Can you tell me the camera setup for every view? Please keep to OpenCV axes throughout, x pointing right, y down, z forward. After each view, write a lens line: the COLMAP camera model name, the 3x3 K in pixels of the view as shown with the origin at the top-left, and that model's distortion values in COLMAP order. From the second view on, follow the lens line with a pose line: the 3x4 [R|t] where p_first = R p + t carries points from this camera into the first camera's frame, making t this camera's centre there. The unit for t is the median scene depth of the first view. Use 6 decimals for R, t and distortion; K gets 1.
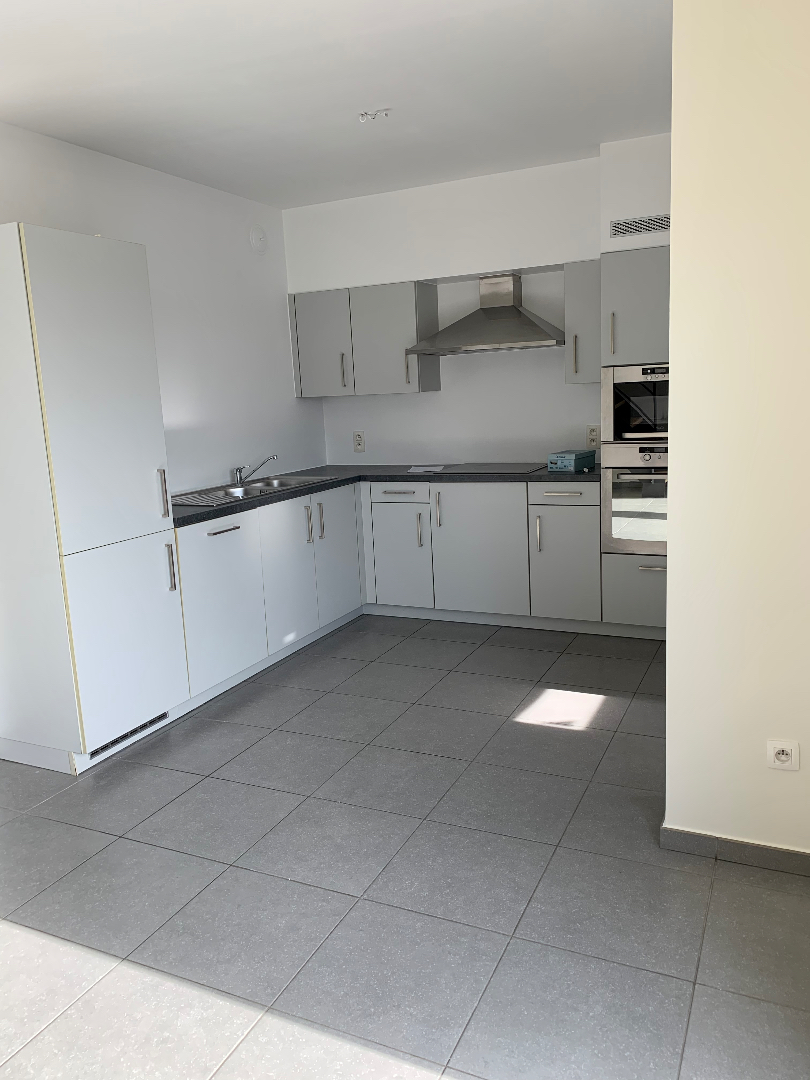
lens RADIAL K [[814.2, 0, 405.0], [0, 814.2, 540.0], [0, 0, 1]] dist [0.028250, -0.001780]
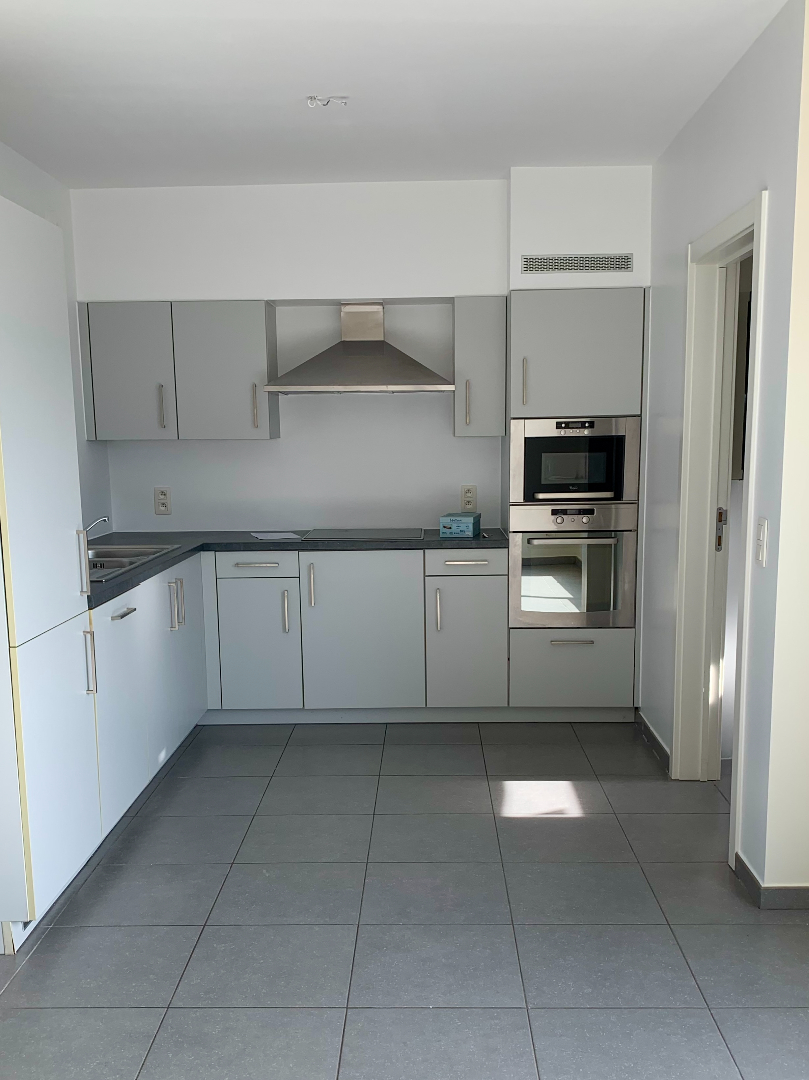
lens RADIAL K [[1053.6, 0, 404.7], [0, 1053.6, 631.9], [0, 0, 1]] dist [0.041494, -0.030173]
pose [[0.912606, -0.039731, 0.406905, -0.331961], [0.042986, 0.999075, 0.001142, 0.013350], [-0.406574, 0.016449, 0.913470, 0.002311]]
